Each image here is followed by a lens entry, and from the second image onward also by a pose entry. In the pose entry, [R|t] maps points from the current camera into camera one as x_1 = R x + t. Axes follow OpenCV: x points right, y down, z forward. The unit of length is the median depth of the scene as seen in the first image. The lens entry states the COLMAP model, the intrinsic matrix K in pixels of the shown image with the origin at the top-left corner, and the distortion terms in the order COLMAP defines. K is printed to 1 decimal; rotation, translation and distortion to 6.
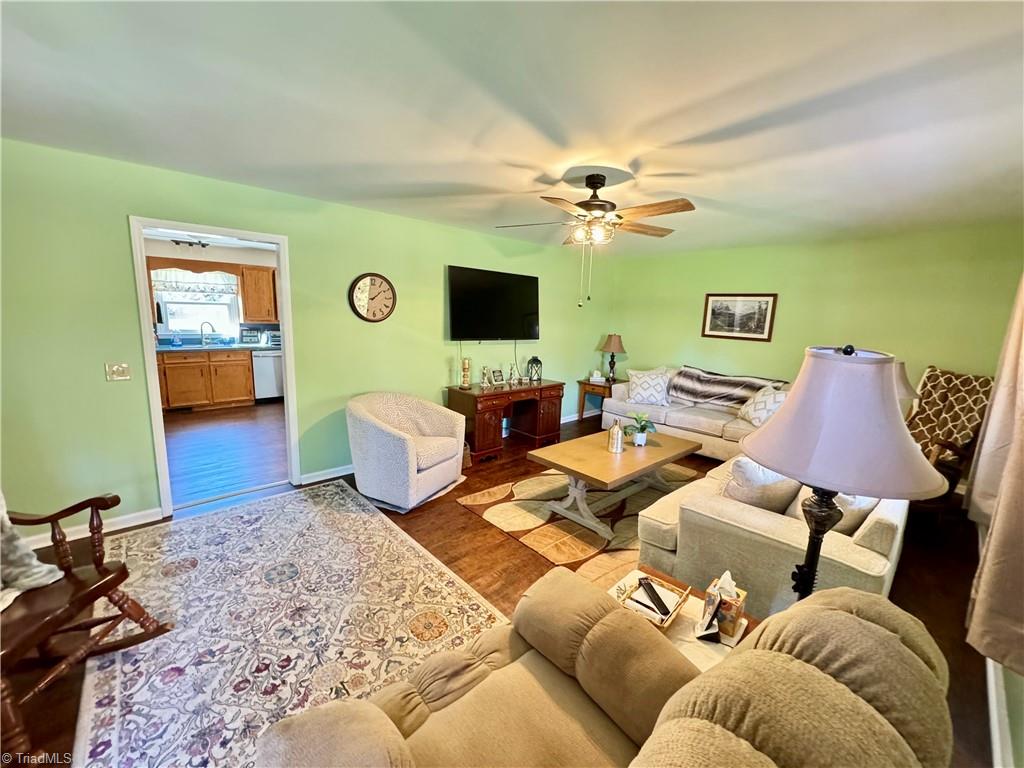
lens RADIAL K [[408.2, 0, 508.6], [0, 408.2, 382.8], [0, 0, 1]] dist [-0.002667, 0.000267]
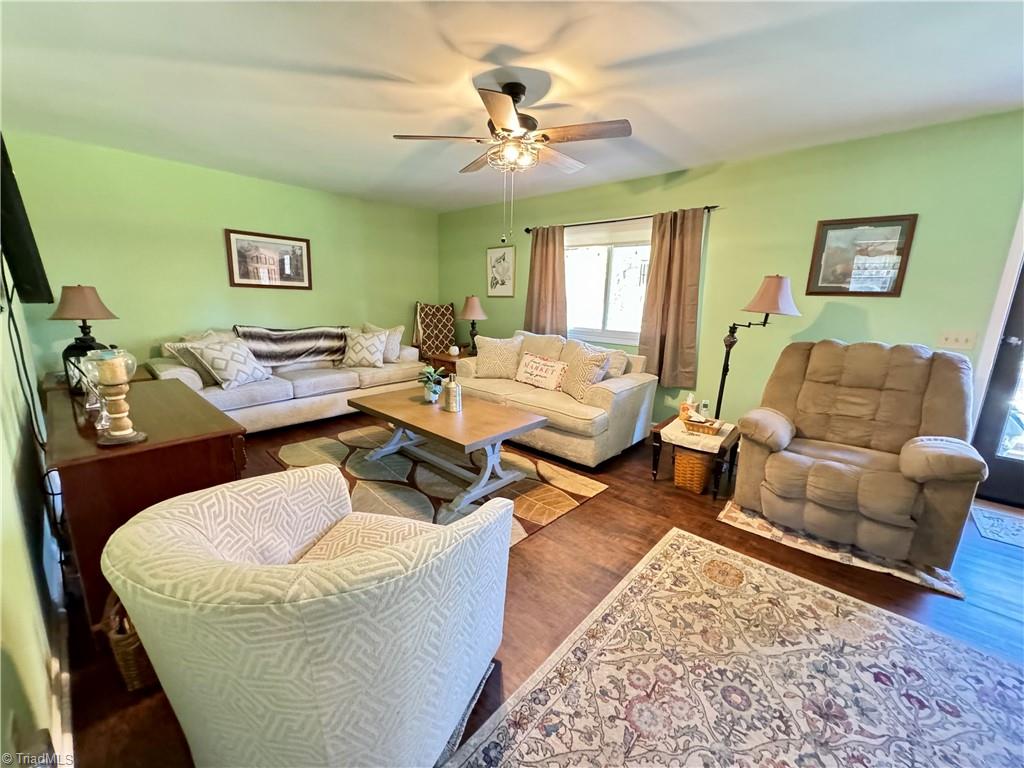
lens RADIAL K [[408.2, 0, 508.3], [0, 408.2, 385.3], [0, 0, 1]] dist [-0.002667, 0.000267]
pose [[-0.097193, -0.245677, 0.964467, -0.926046], [0.134815, 0.956873, 0.257329, -0.156086], [-0.986092, 0.155035, -0.059881, 1.406768]]
